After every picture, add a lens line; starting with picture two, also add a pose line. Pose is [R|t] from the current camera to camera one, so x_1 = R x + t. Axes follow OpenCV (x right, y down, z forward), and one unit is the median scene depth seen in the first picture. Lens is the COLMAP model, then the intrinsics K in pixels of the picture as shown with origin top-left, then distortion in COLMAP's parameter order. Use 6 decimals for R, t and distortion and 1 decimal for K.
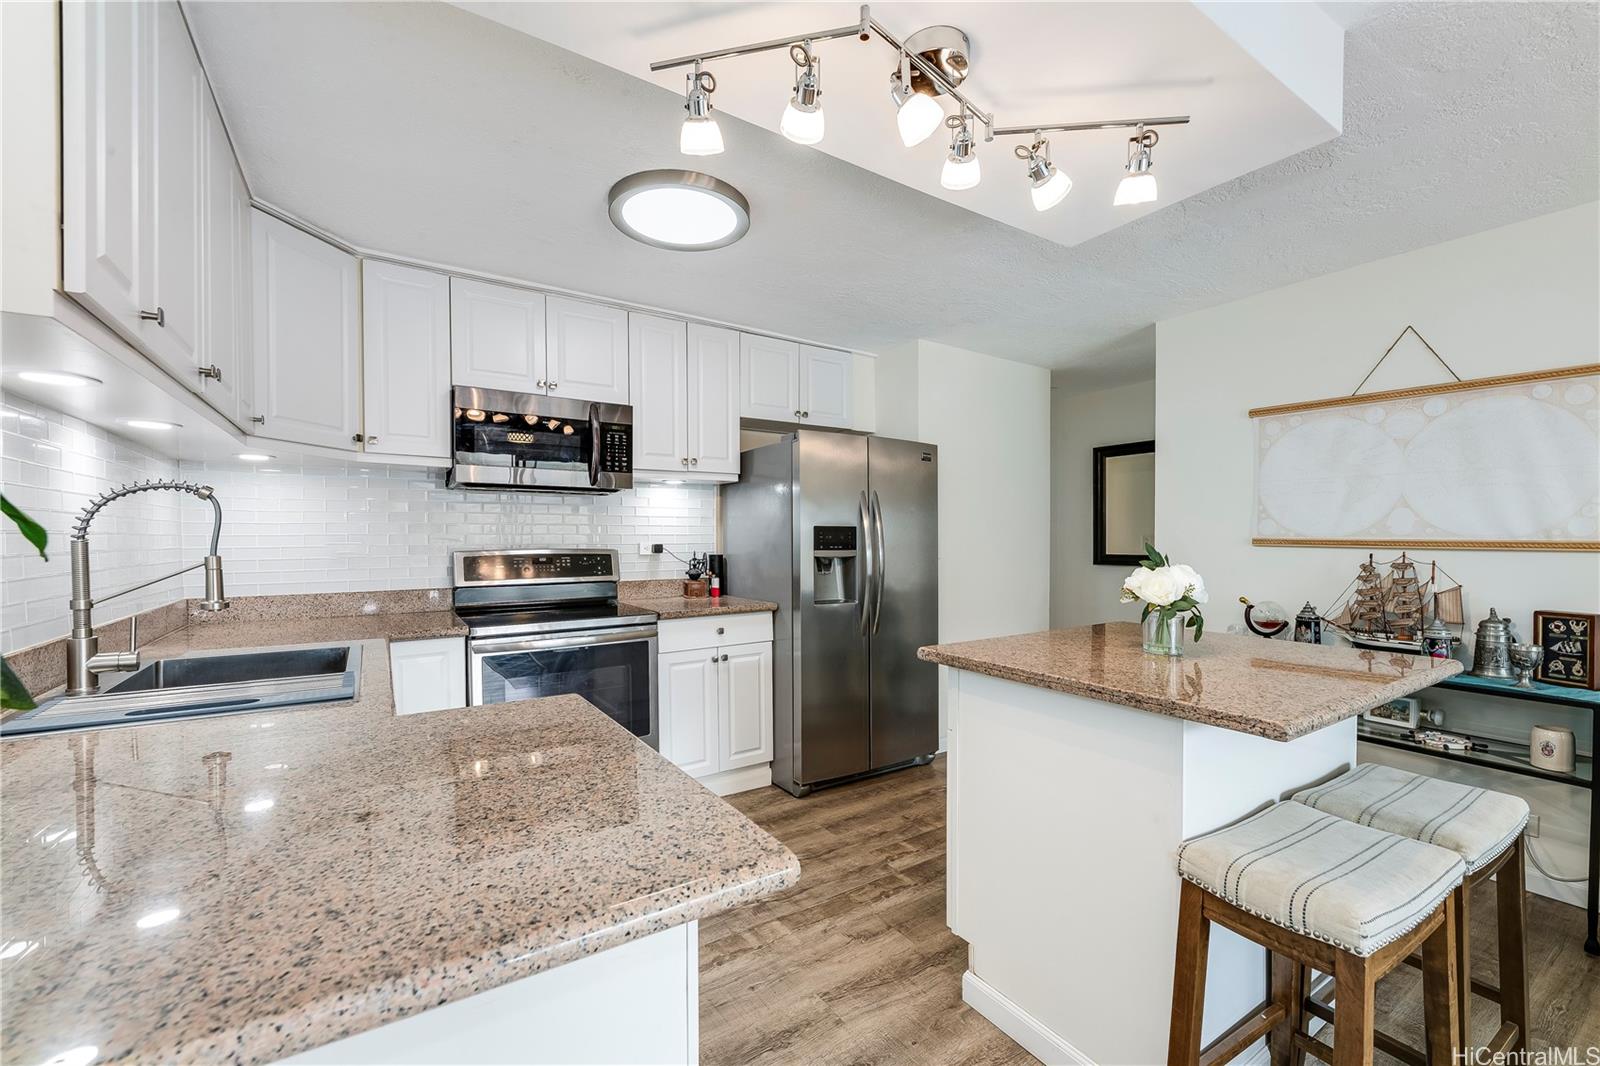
lens RADIAL K [[651.5, 0, 795.1], [0, 651.5, 546.6], [0, 0, 1]] dist [0.004037, -0.000537]
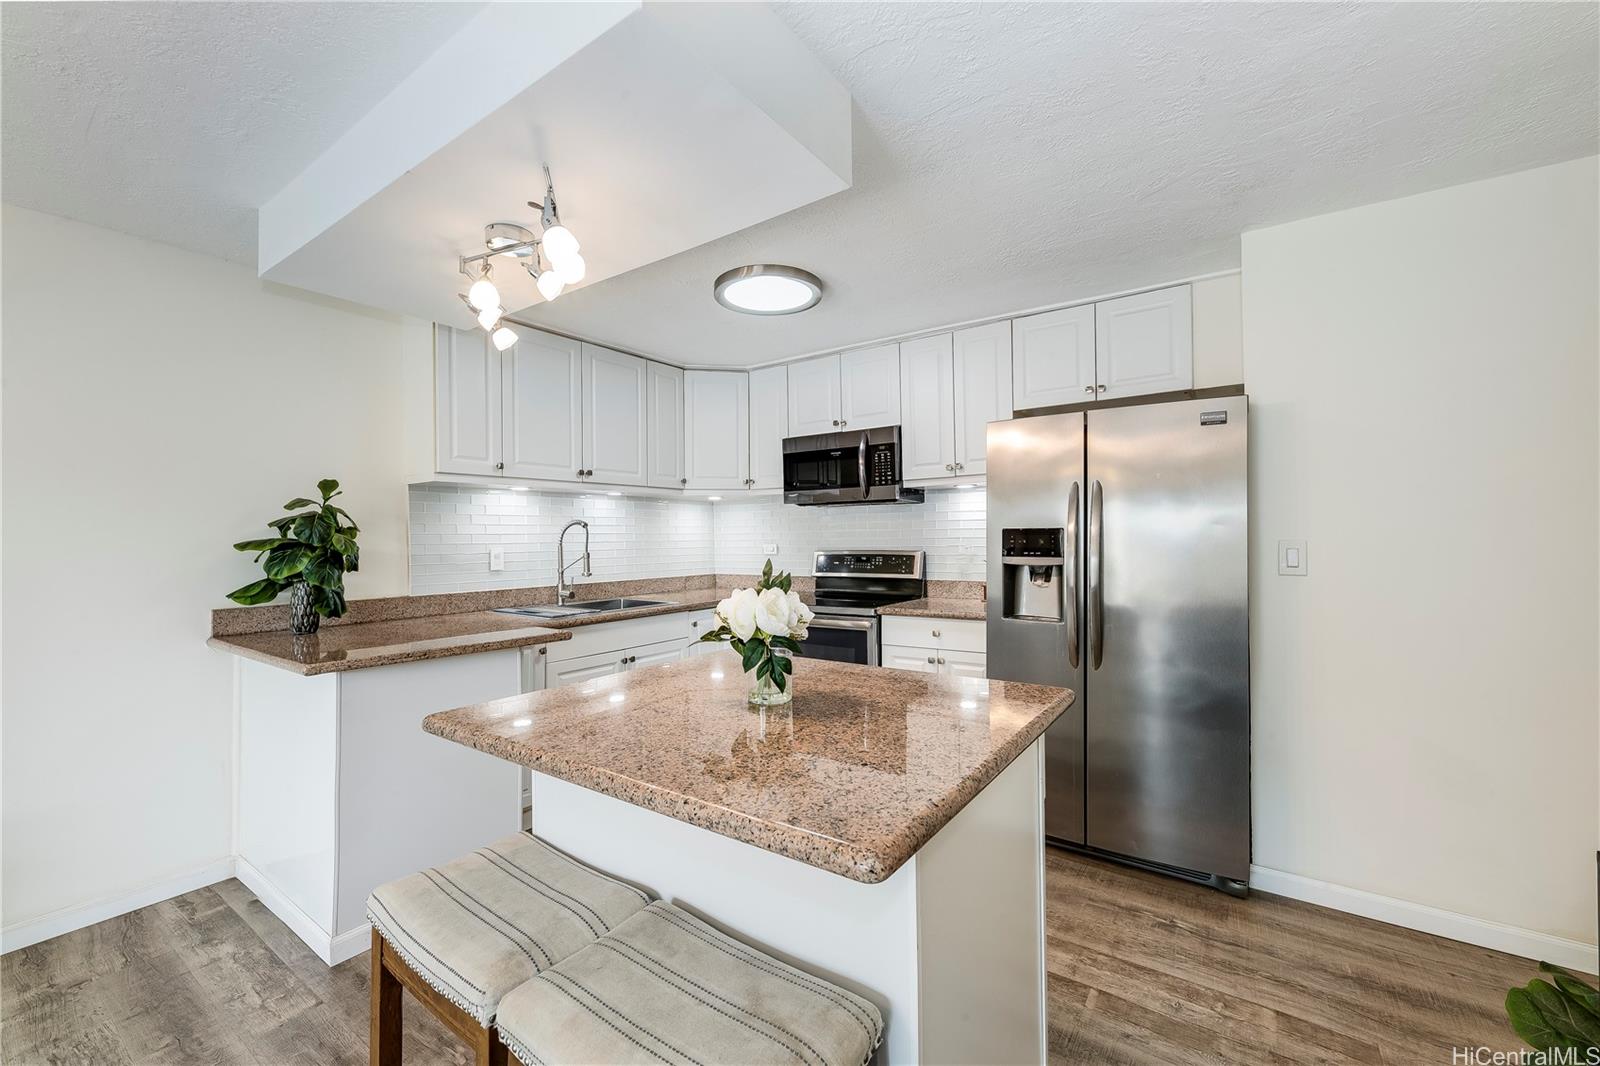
lens RADIAL K [[642.6, 0, 796.8], [0, 642.6, 534.8], [0, 0, 1]] dist [-0.000223, -0.000336]
pose [[0.374384, -0.005787, -0.927256, 0.741223], [-0.002715, 0.999969, -0.007338, -0.016580], [0.927270, 0.005265, 0.374357, 0.426069]]
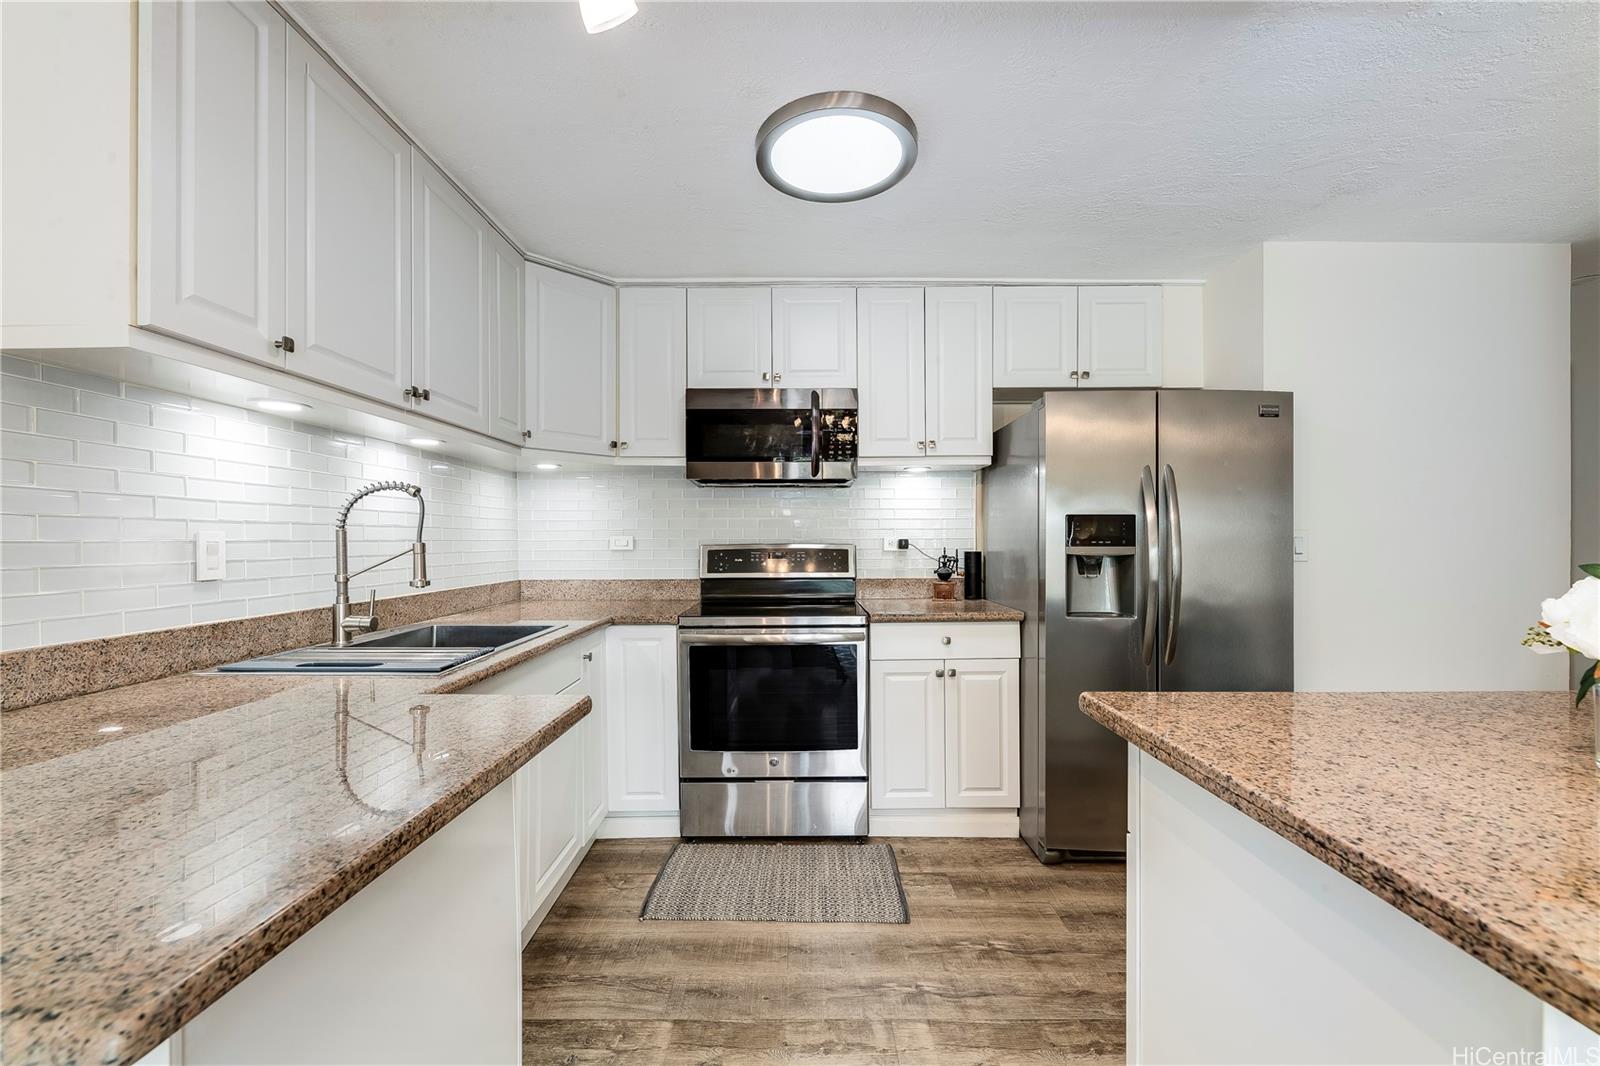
lens RADIAL K [[649.2, 0, 794.9], [0, 649.2, 540.6], [0, 0, 1]] dist [0.005362, 0.000027]
pose [[0.835532, 0.001669, -0.549439, 0.186146], [-0.007299, 0.999941, -0.008061, 0.007679], [0.549394, 0.010746, 0.835495, 0.187383]]
